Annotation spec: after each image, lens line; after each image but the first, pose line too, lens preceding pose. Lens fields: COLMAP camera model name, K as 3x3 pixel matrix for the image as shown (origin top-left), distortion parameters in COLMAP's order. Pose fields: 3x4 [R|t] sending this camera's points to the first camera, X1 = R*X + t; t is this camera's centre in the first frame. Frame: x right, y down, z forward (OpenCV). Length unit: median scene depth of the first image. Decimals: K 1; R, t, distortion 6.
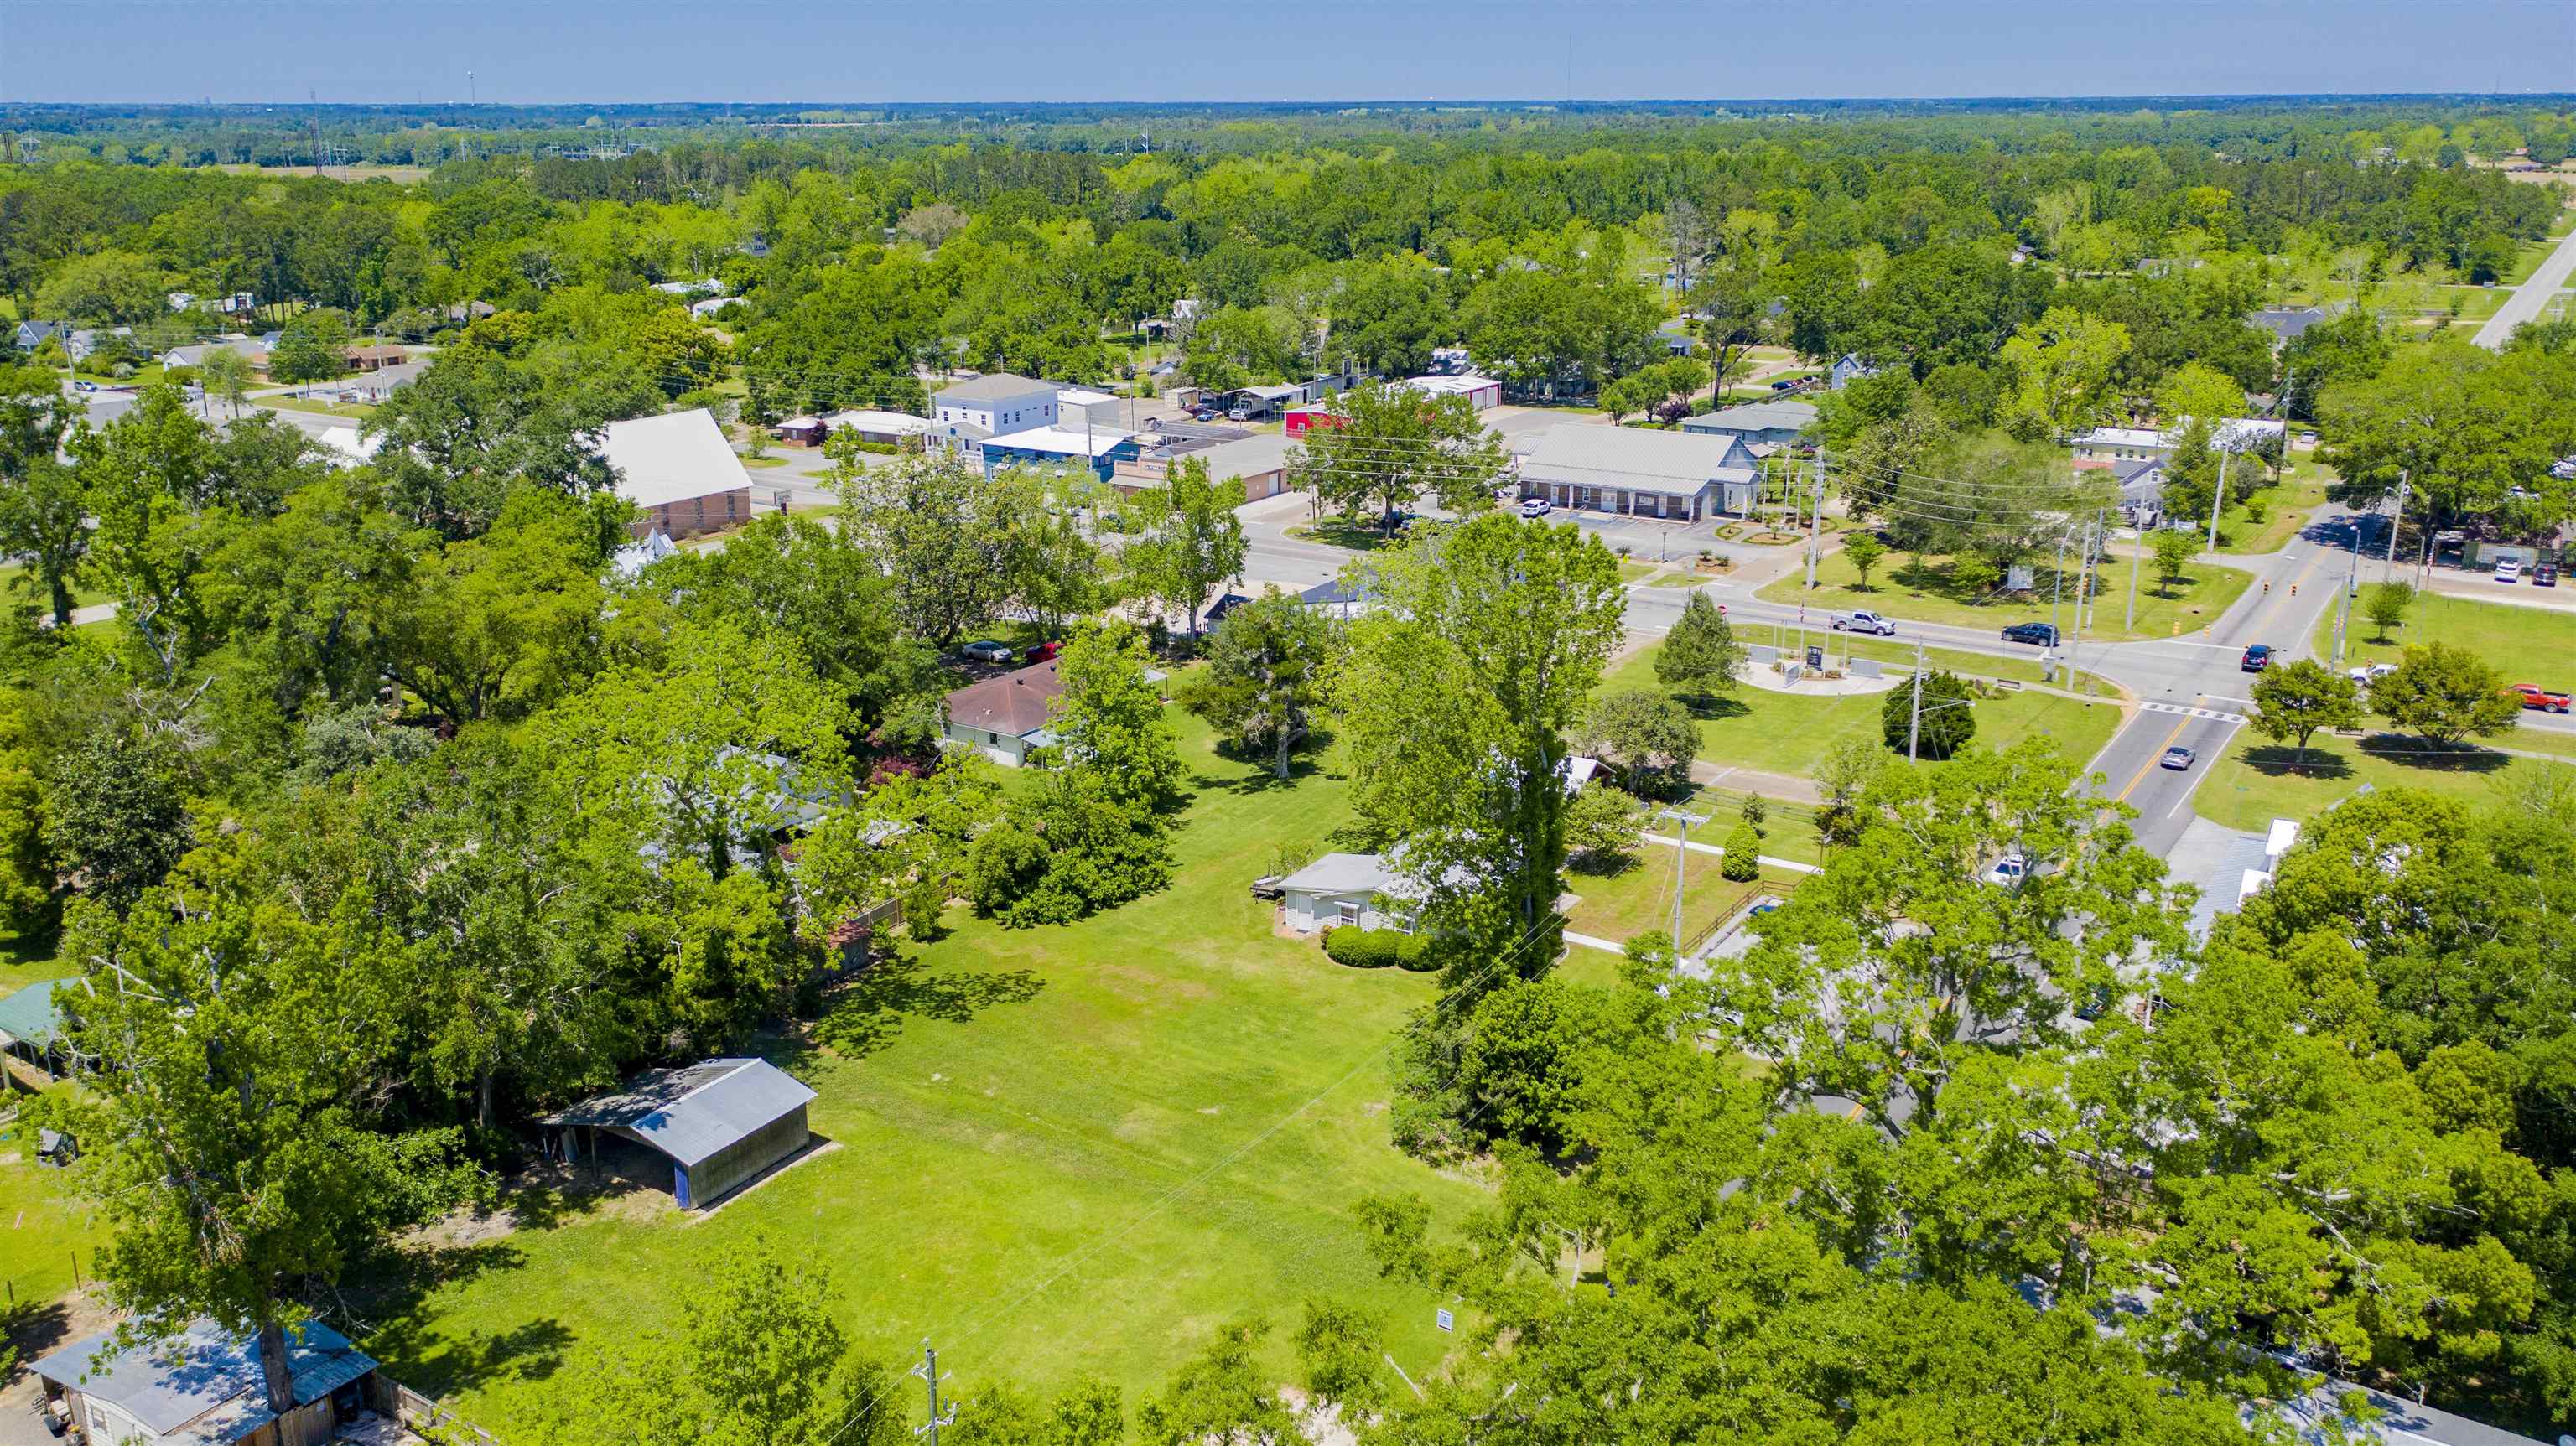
lens RADIAL K [[2098.4, 0, 1288.0], [0, 2098.4, 723.0], [0, 0, 1]] dist [0.001332, 0.042599]
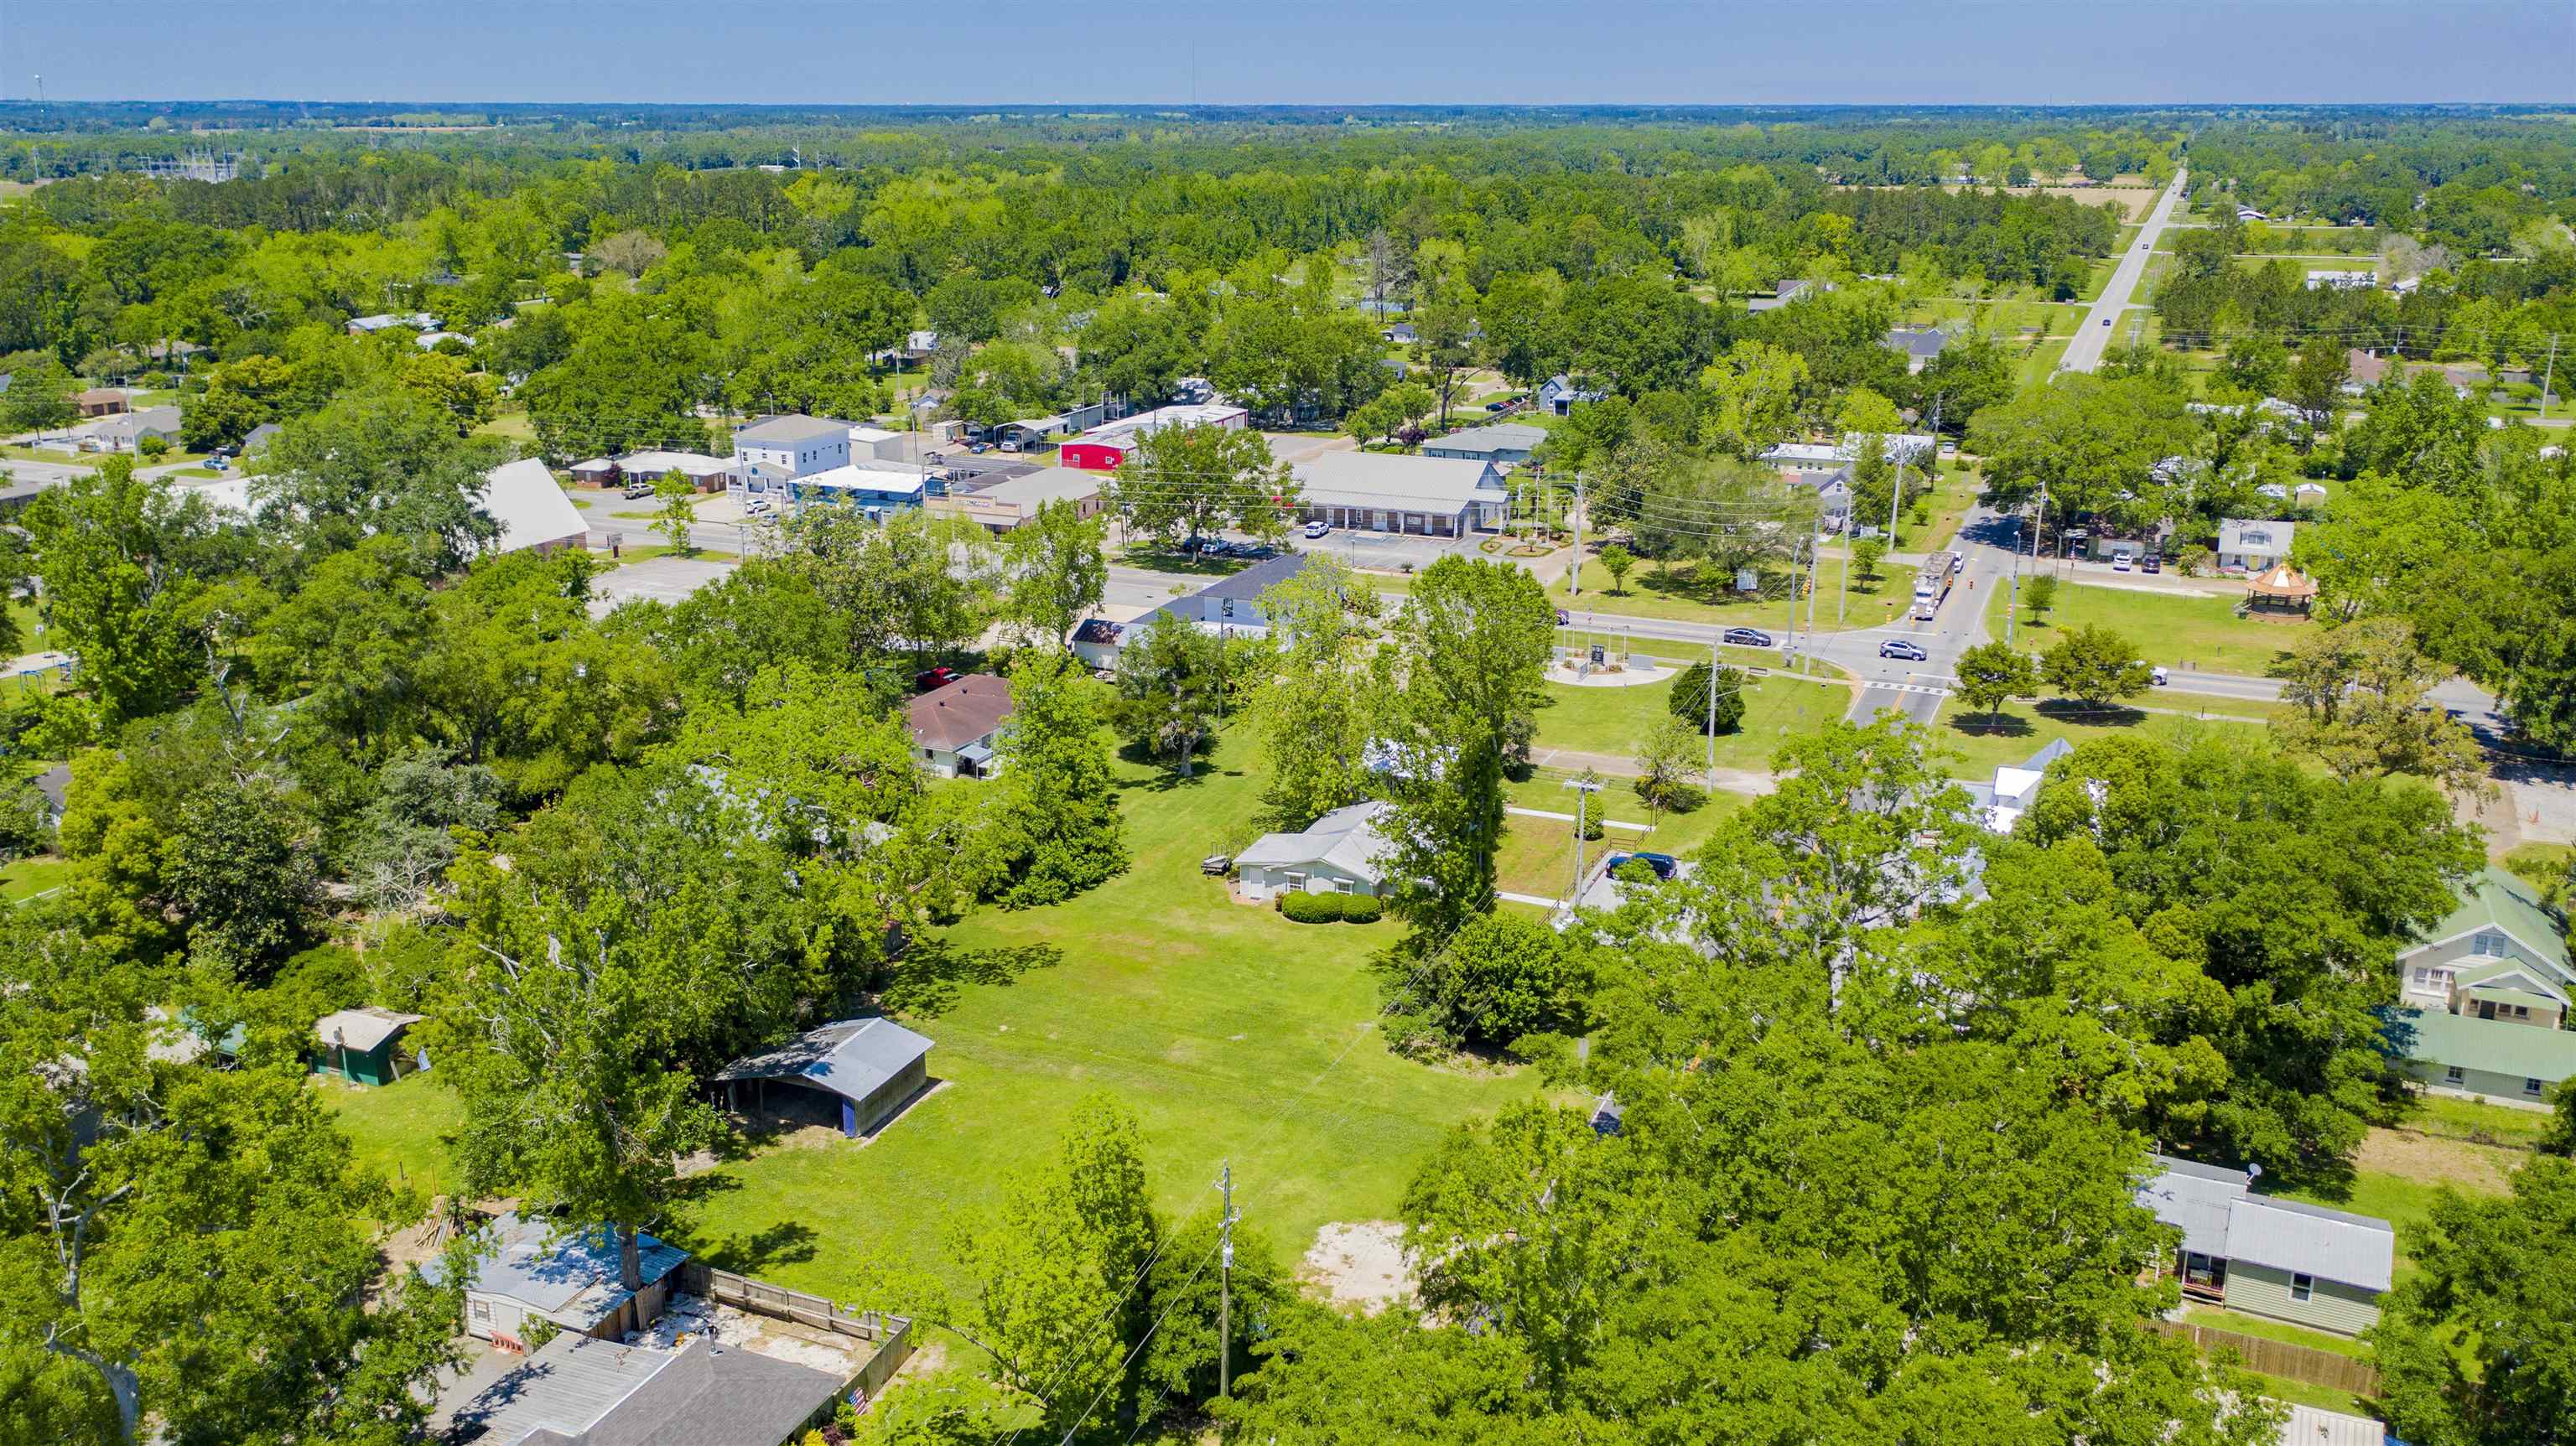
lens RADIAL K [[2133.0, 0, 1288.0], [0, 2133.0, 723.0], [0, 0, 1]] dist [-0.010873, 0.084998]
pose [[0.984831, -0.044092, 0.167818, -0.123272], [0.044731, 0.998999, -0.000032, -0.000757], [-0.167649, 0.007539, 0.985818, -0.150873]]
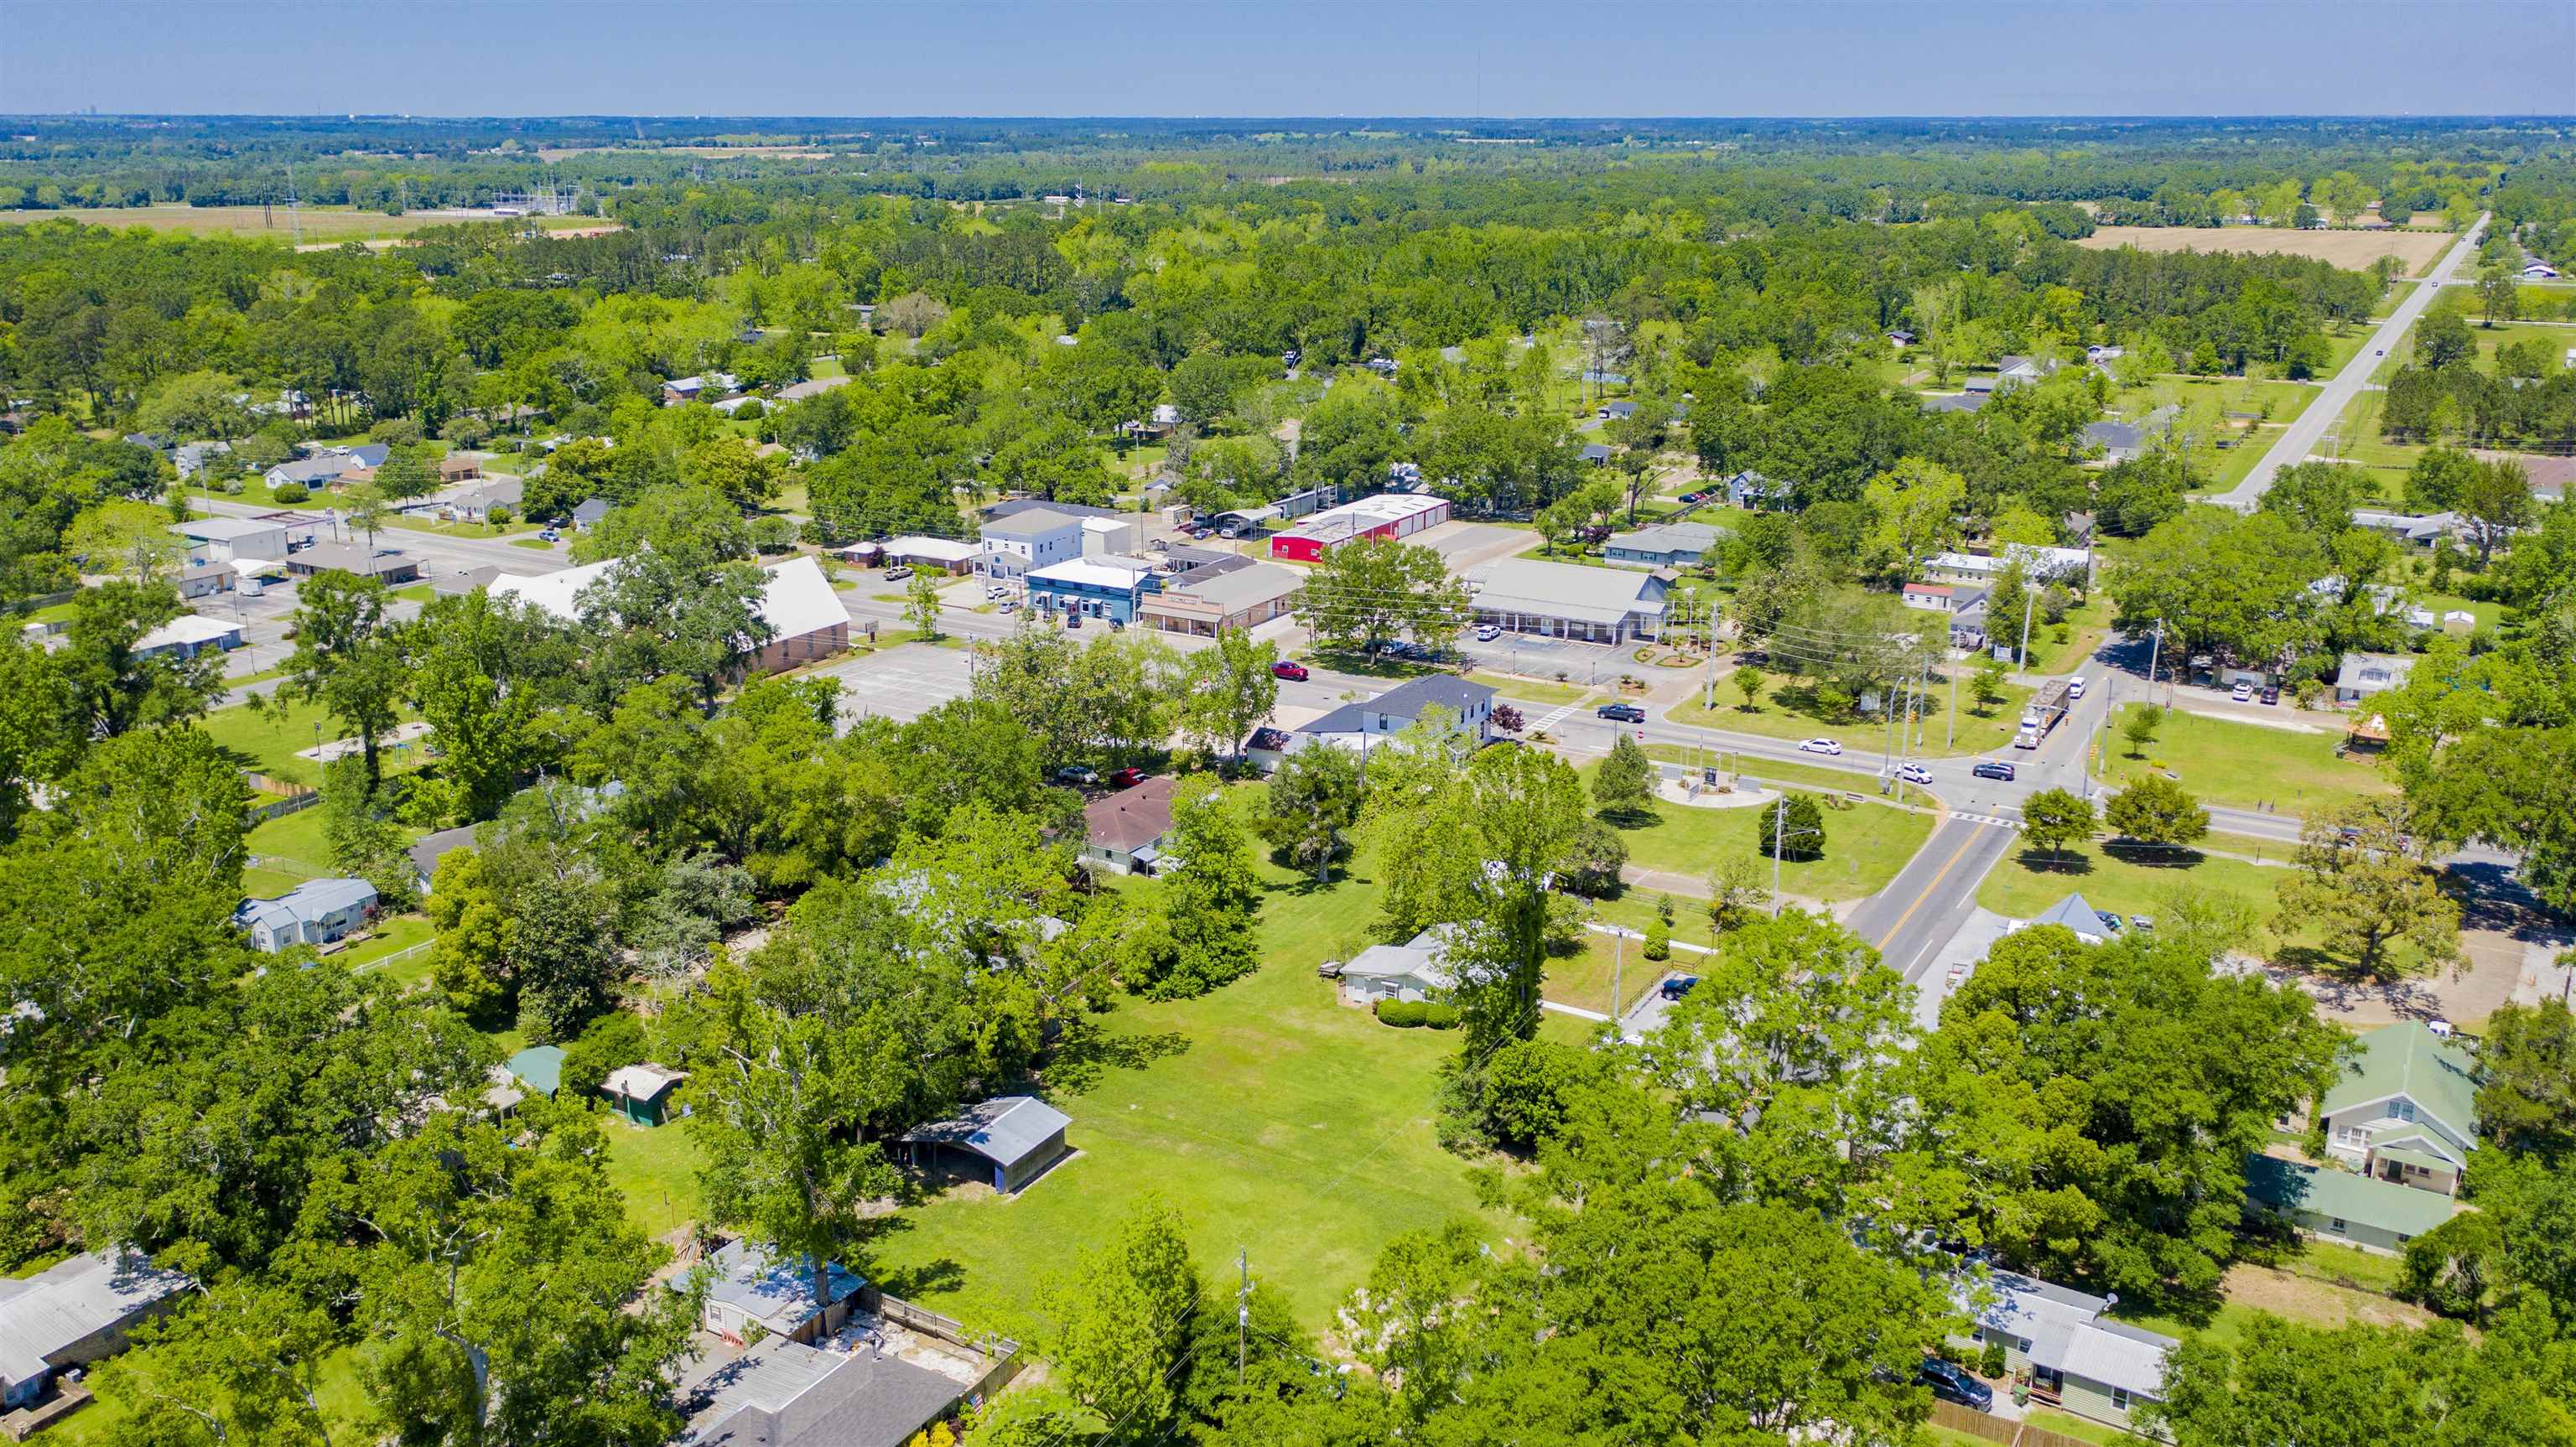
lens RADIAL K [[2133.1, 0, 1288.0], [0, 2133.1, 723.5], [0, 0, 1]] dist [-0.010873, 0.084998]
pose [[0.999048, -0.007204, 0.043021, -0.072303], [0.007356, 0.999967, -0.003393, -0.061727], [-0.042995, 0.003706, 0.999068, -0.329028]]
